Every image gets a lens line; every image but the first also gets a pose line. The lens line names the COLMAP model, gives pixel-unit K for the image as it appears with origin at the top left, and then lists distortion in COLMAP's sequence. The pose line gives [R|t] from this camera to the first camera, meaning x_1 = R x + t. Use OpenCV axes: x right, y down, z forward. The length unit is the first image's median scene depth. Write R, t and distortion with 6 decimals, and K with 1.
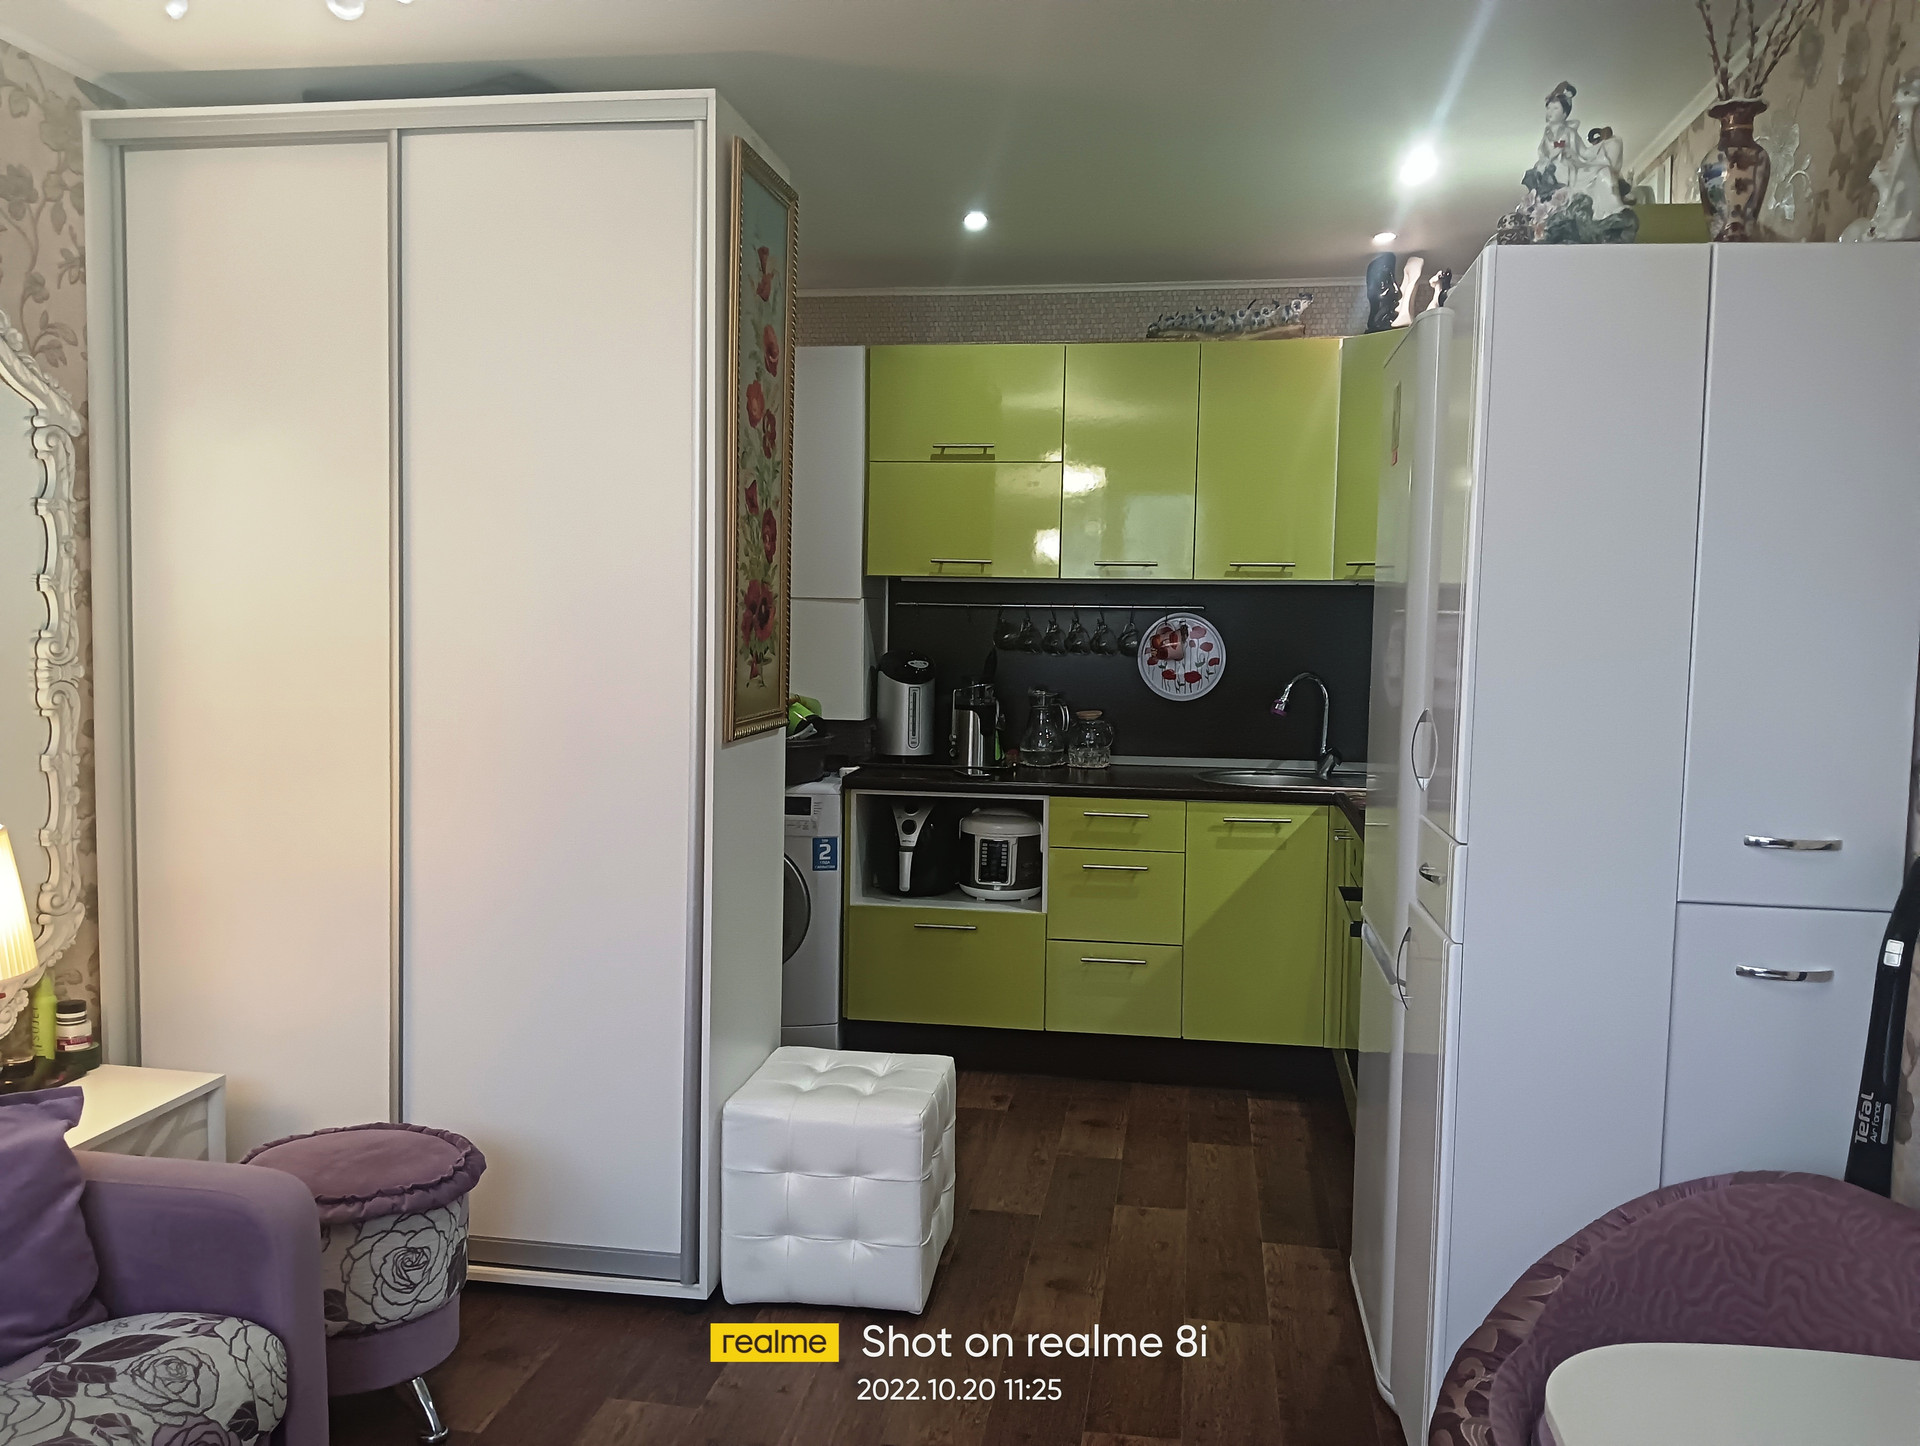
lens RADIAL K [[1491.1, 0, 960.0], [0, 1491.1, 723.0], [0, 0, 1]] dist [0.105027, -0.242738]
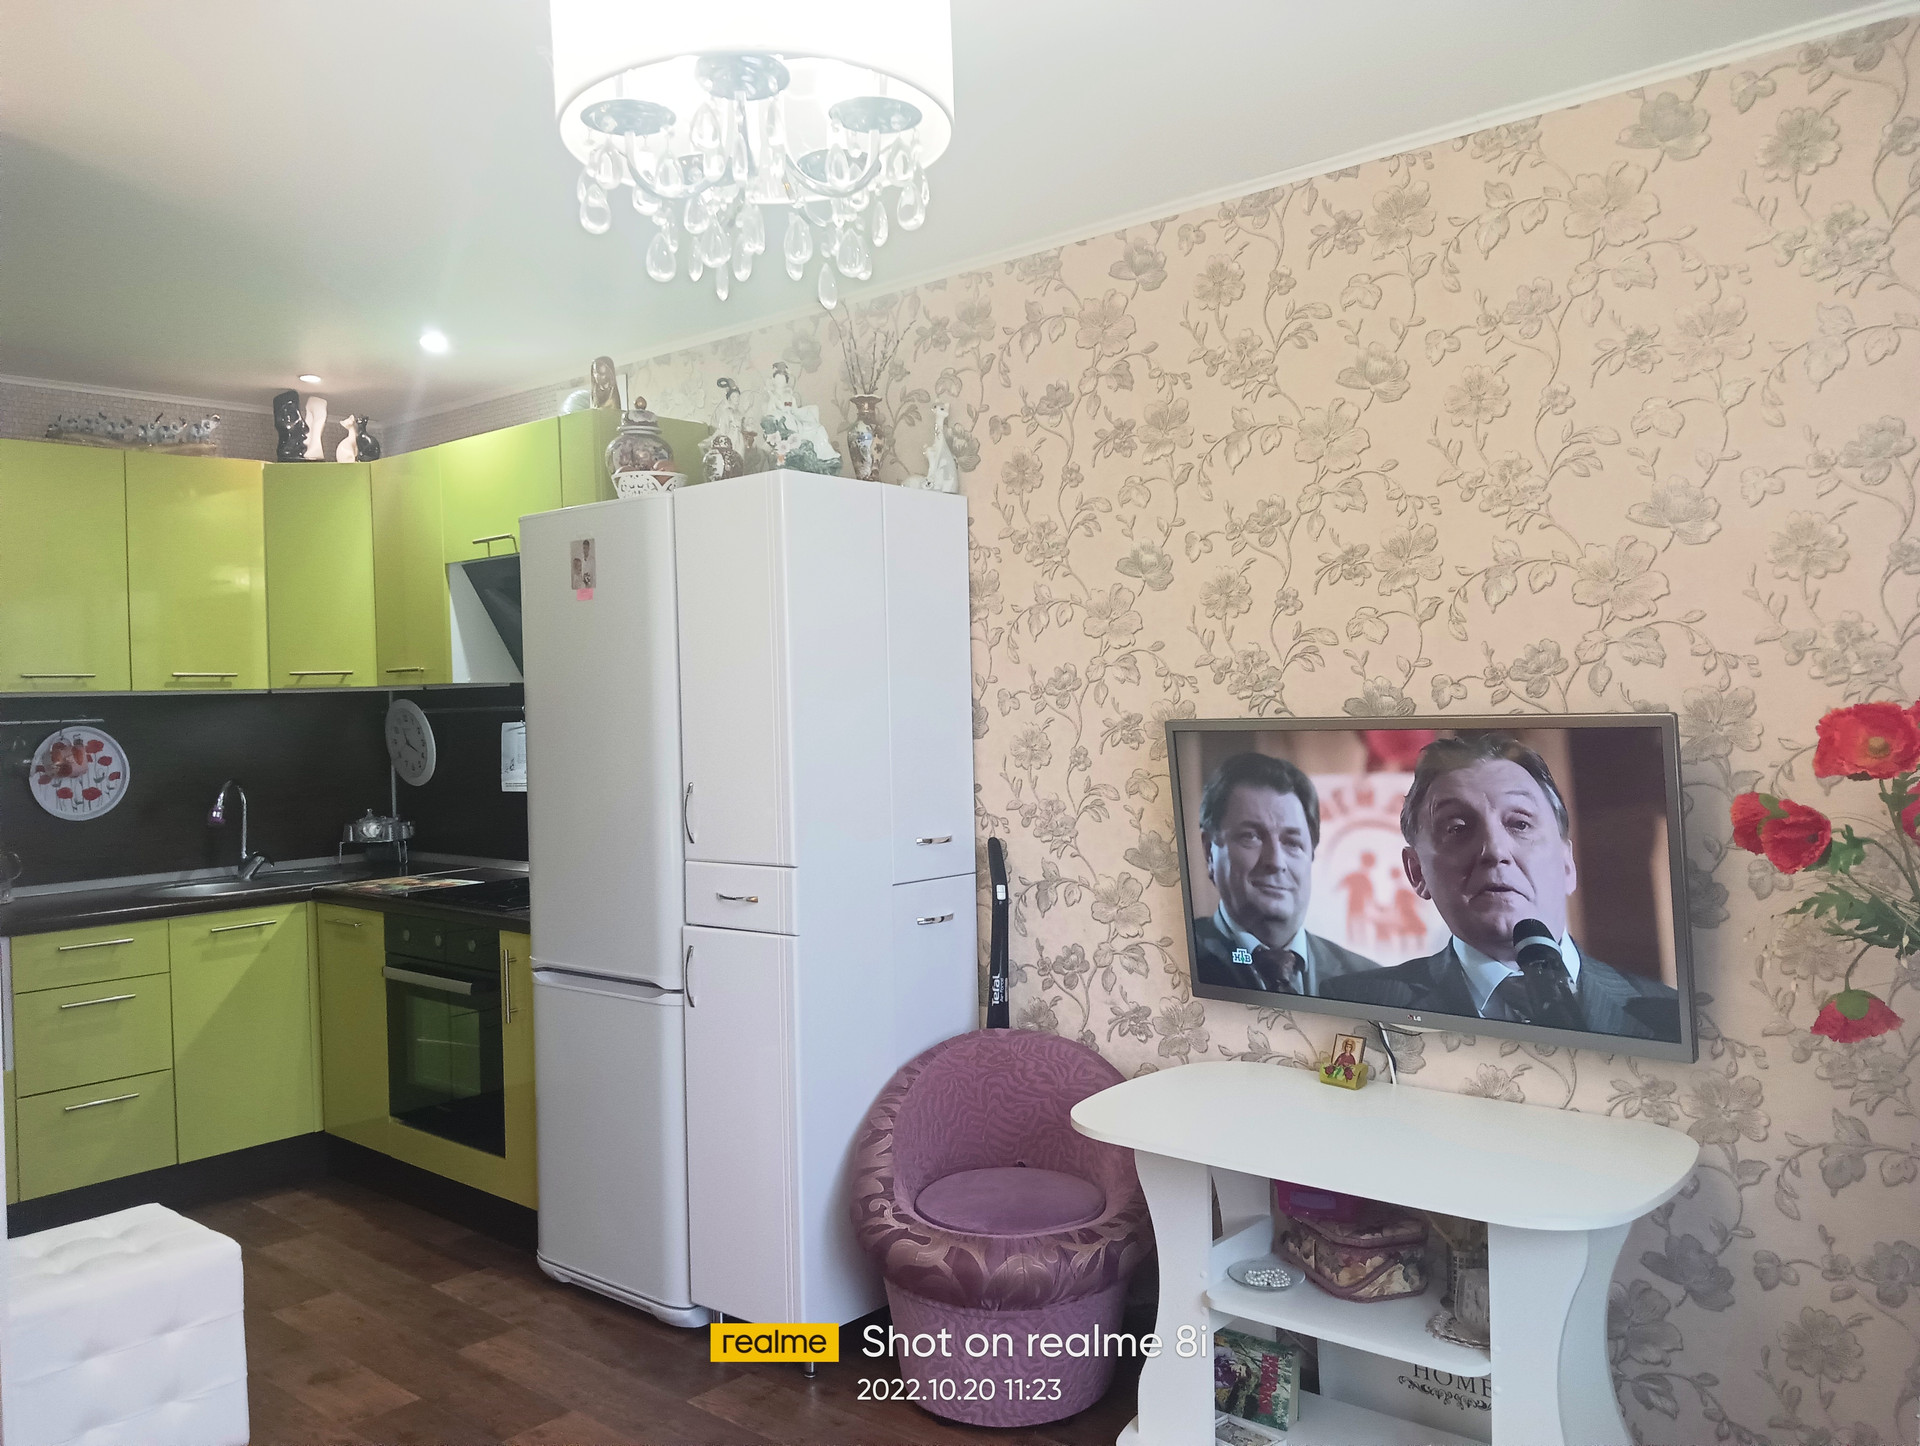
lens RADIAL K [[1479.2, 0, 964.8], [0, 1479.2, 716.5], [0, 0, 1]] dist [0.111197, -0.233074]
pose [[0.524967, -0.039769, 0.850193, -0.376209], [0.096305, 0.995268, -0.012910, -0.015088], [-0.845657, 0.088655, 0.526313, 0.037323]]
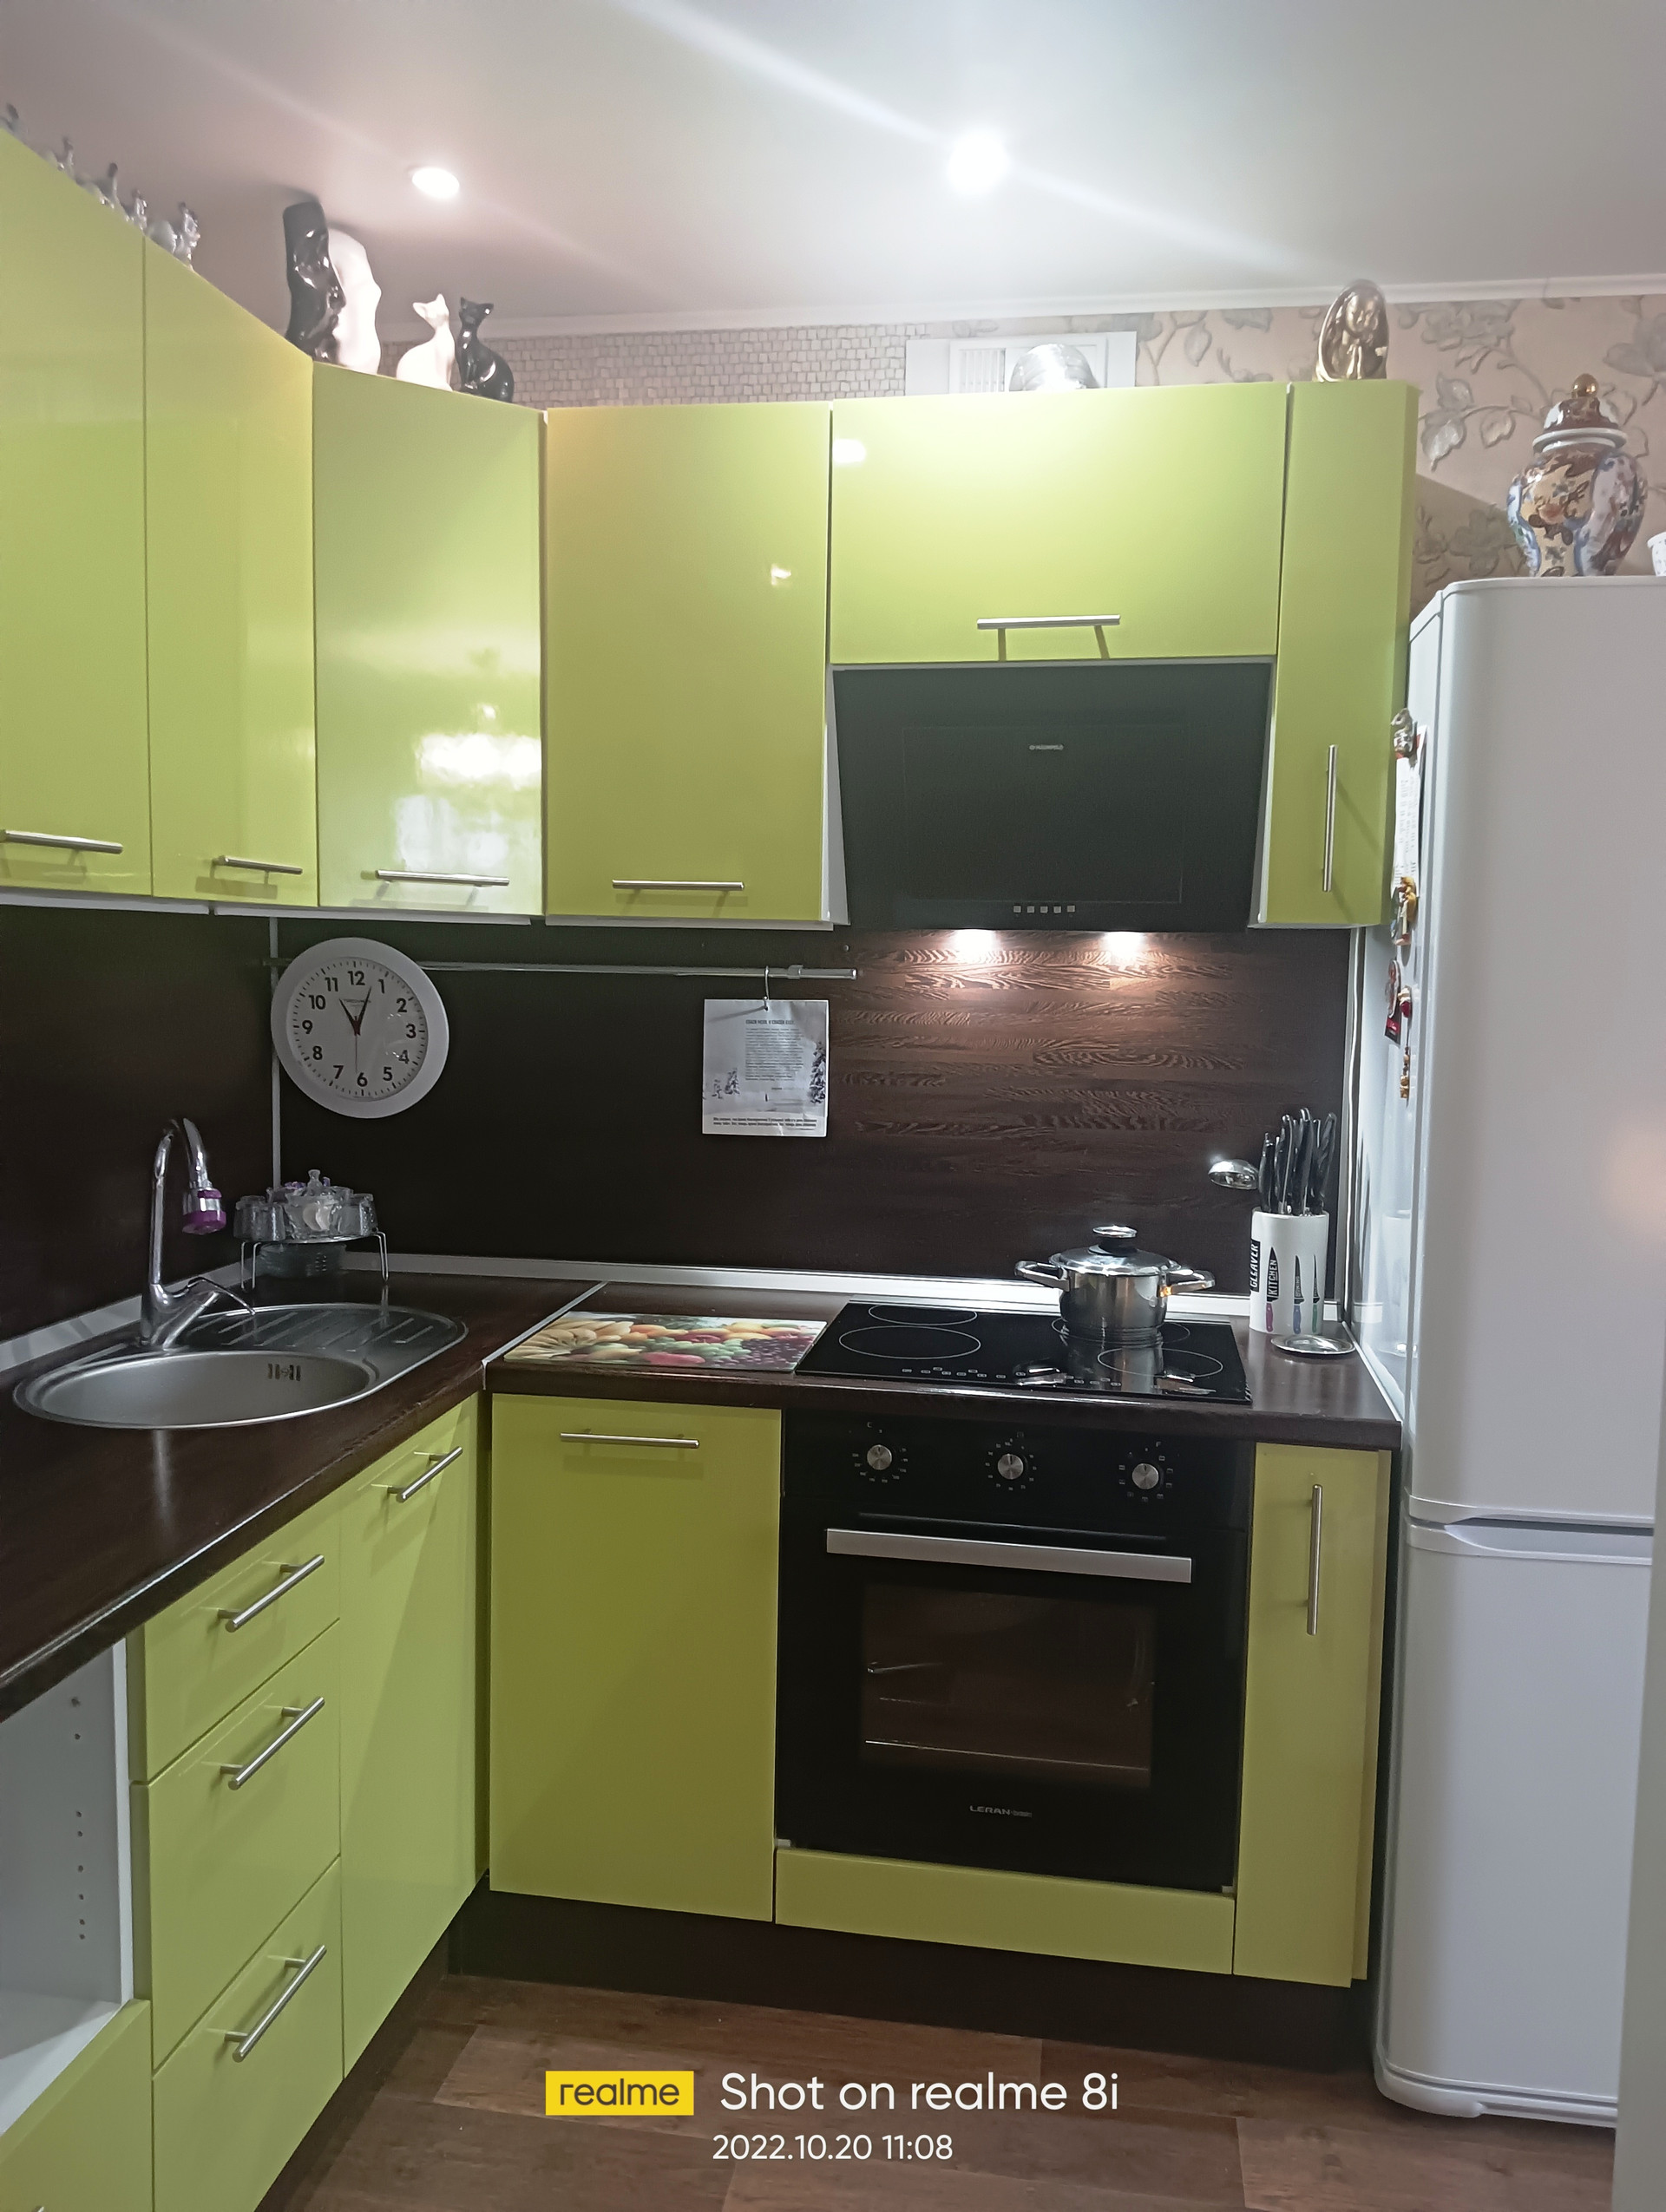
lens RADIAL K [[1629.9, 0, 836.7], [0, 1629.9, 1121.2], [0, 0, 1]] dist [0.093520, -0.142363]
pose [[-0.002024, -0.107122, 0.994244, -0.240109], [0.053662, 0.992802, 0.107076, -0.072876], [-0.998557, 0.053570, 0.003739, 0.819784]]
